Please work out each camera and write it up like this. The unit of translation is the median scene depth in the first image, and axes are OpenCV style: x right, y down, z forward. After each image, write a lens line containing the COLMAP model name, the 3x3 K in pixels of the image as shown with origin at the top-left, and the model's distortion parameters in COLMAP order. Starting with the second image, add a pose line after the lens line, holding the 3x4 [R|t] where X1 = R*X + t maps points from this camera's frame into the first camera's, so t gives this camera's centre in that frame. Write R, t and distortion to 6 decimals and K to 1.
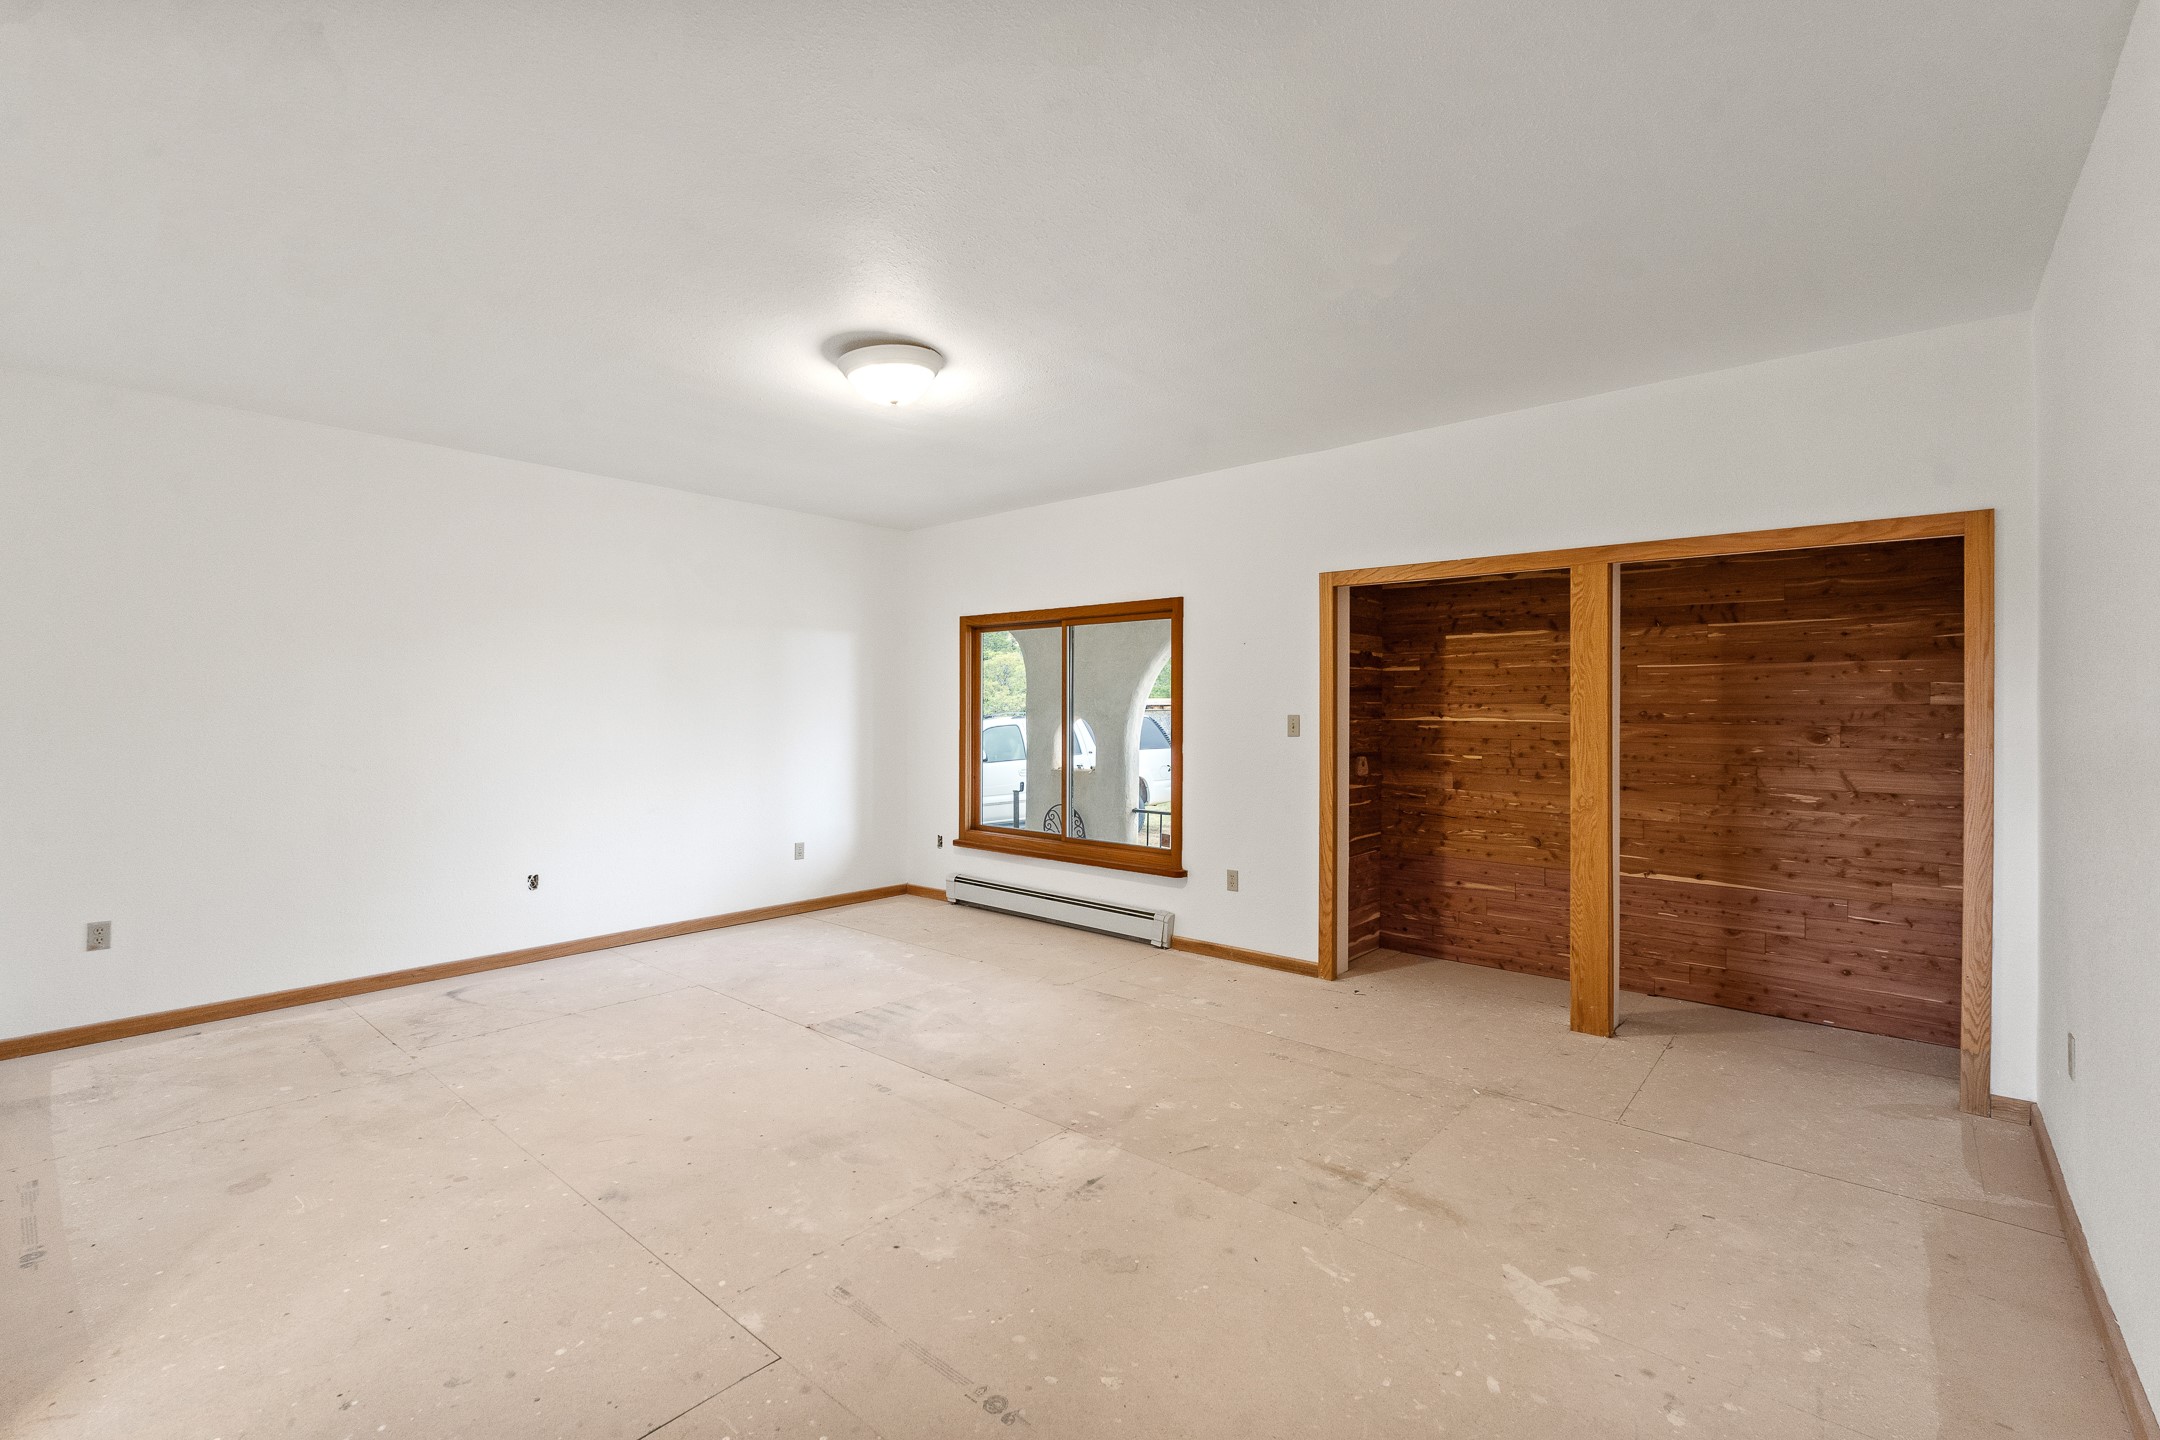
lens RADIAL K [[949.5, 0, 1085.1], [0, 949.5, 708.6], [0, 0, 1]] dist [-0.003977, 0.000433]
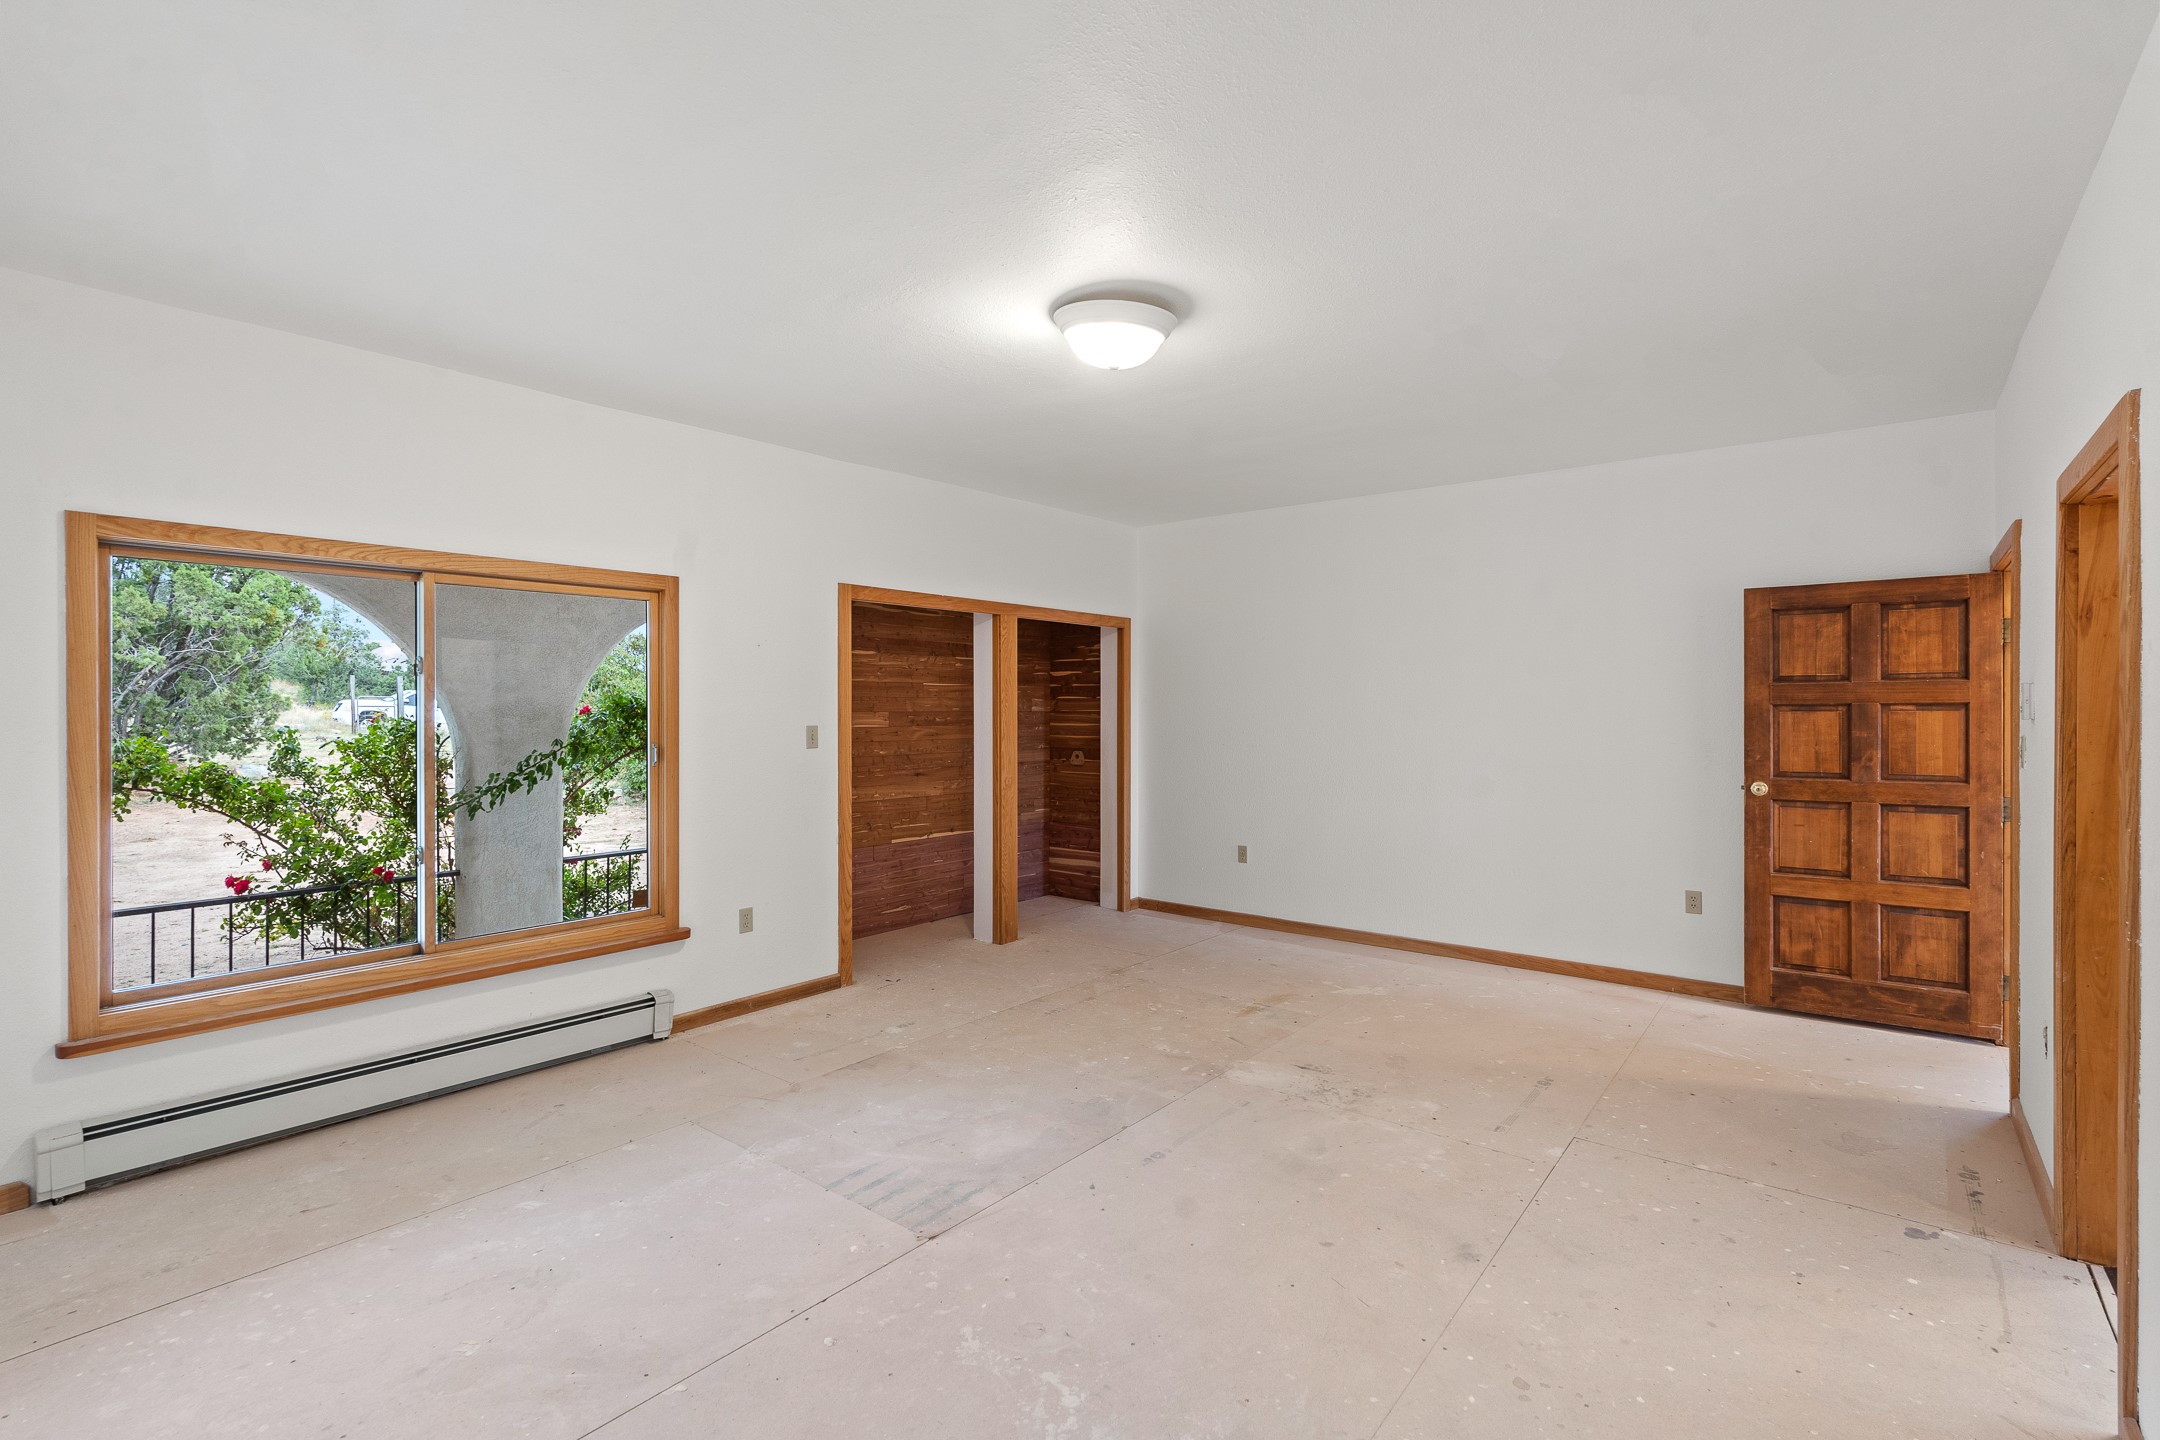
lens RADIAL K [[988.9, 0, 1086.5], [0, 988.9, 708.6], [0, 0, 1]] dist [-0.008574, 0.001280]
pose [[-0.036888, -0.005936, 0.999302, -0.997347], [0.000908, 0.999982, 0.005974, -0.020496], [-0.999319, 0.001127, -0.036882, 0.968860]]
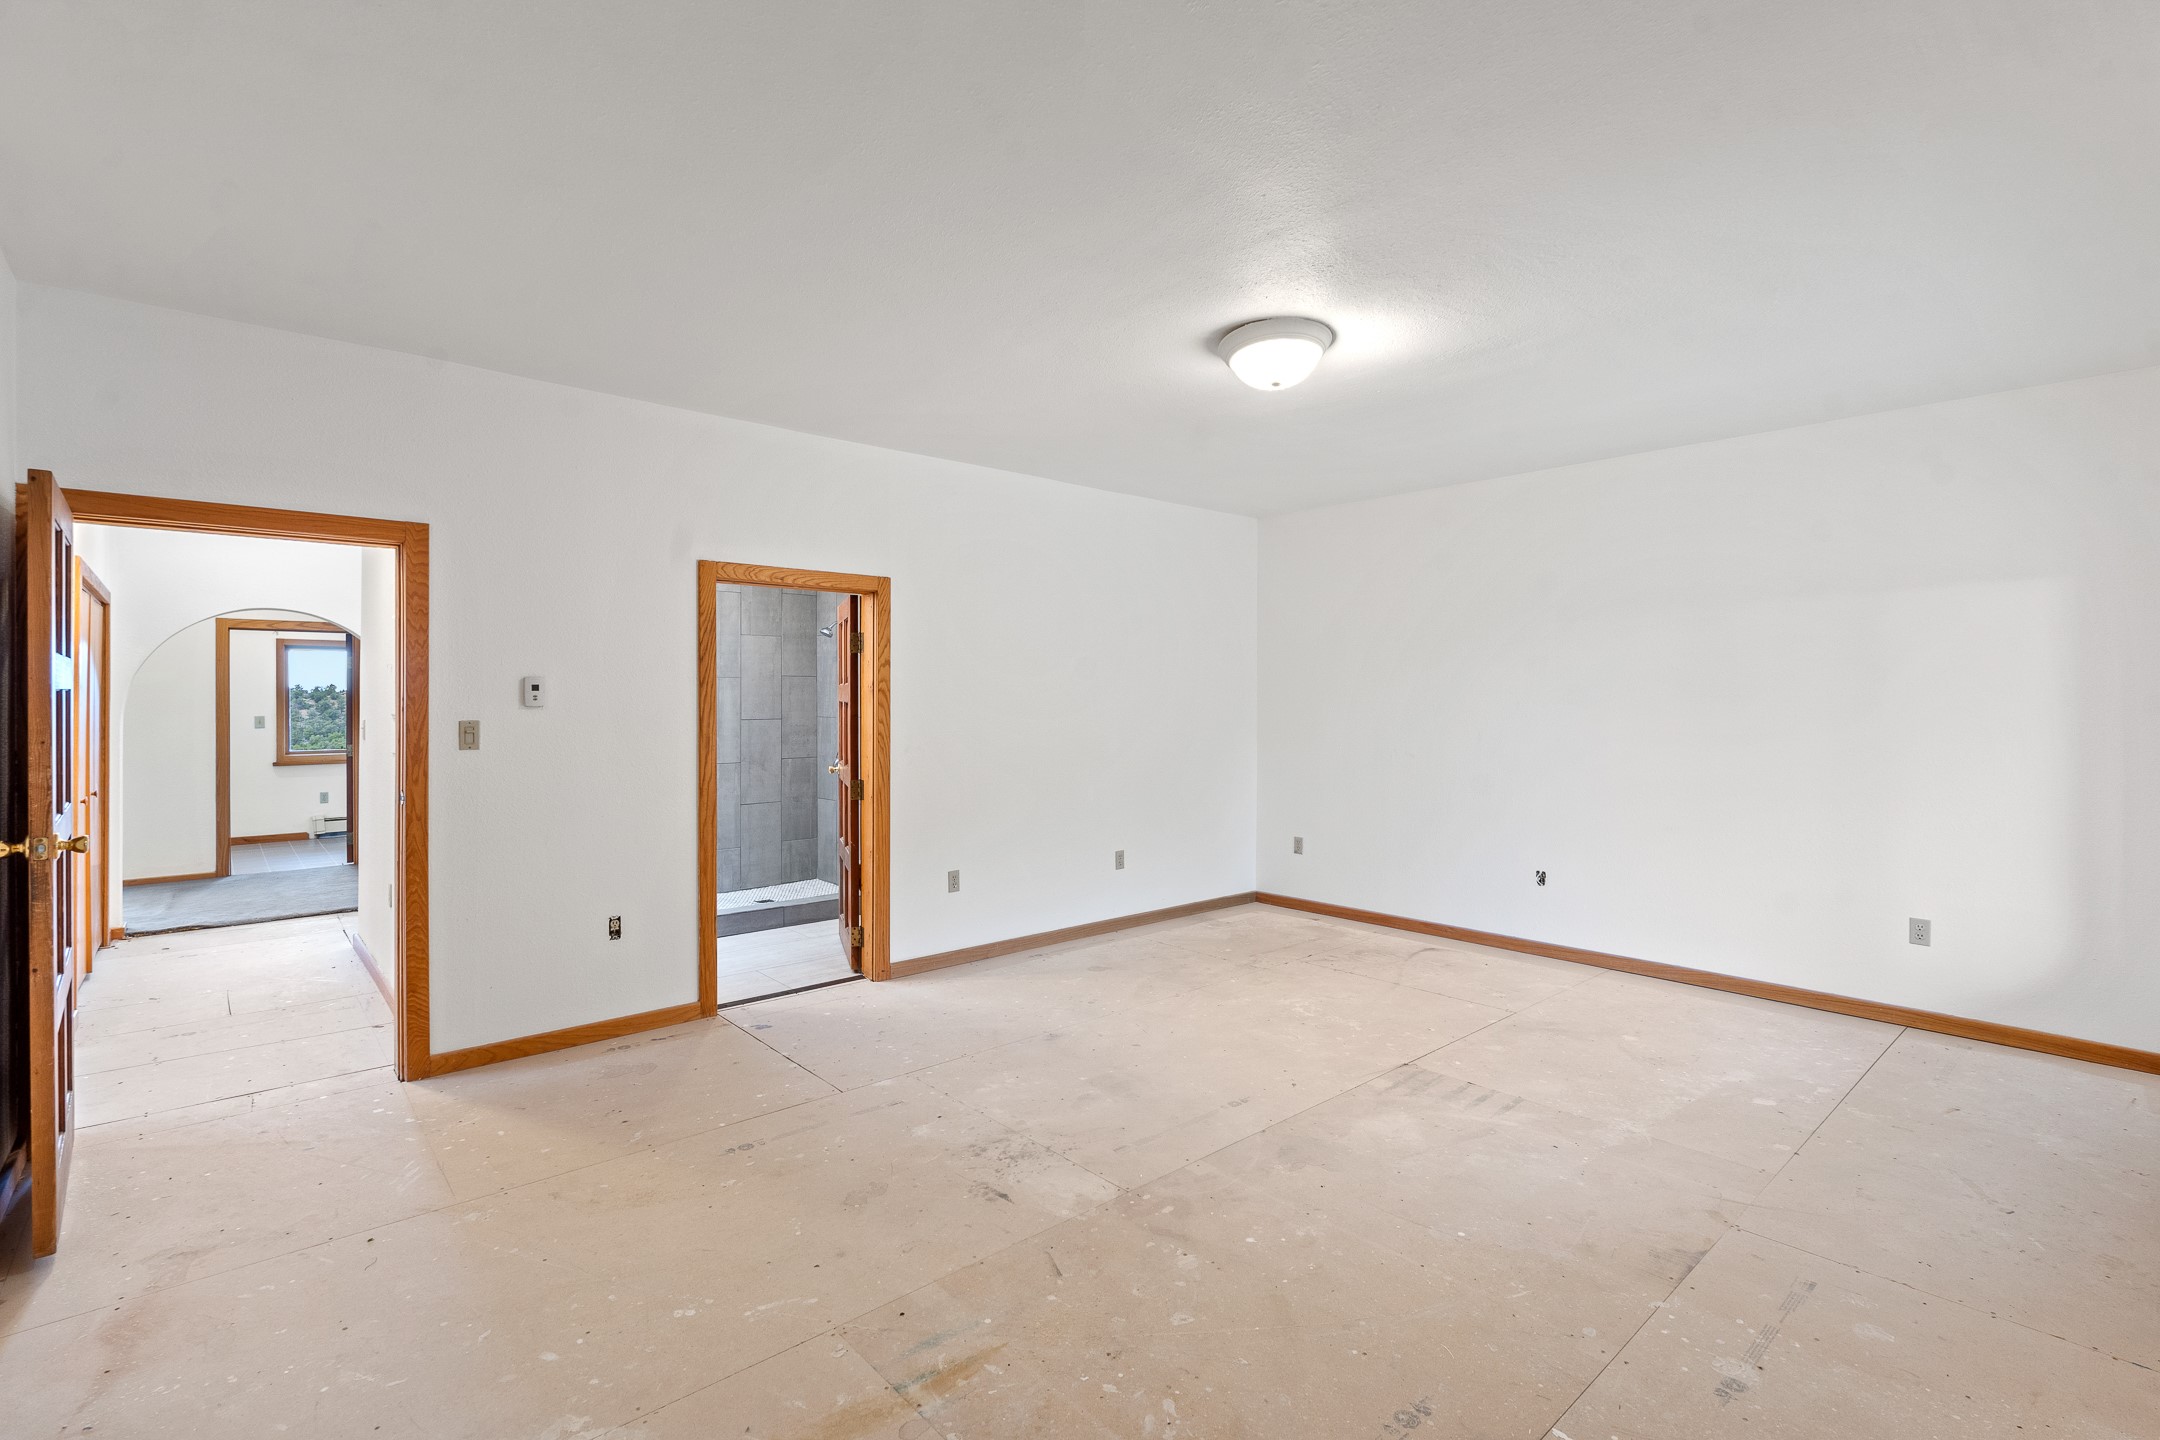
lens RADIAL K [[988.9, 0, 1086.5], [0, 988.9, 708.6], [0, 0, 1]] dist [-0.008574, 0.001280]
pose [[-0.138132, 0.005458, -0.990399, 0.715243], [0.001094, 0.999985, 0.005358, -0.009136], [0.990413, -0.000344, -0.138135, 0.871408]]
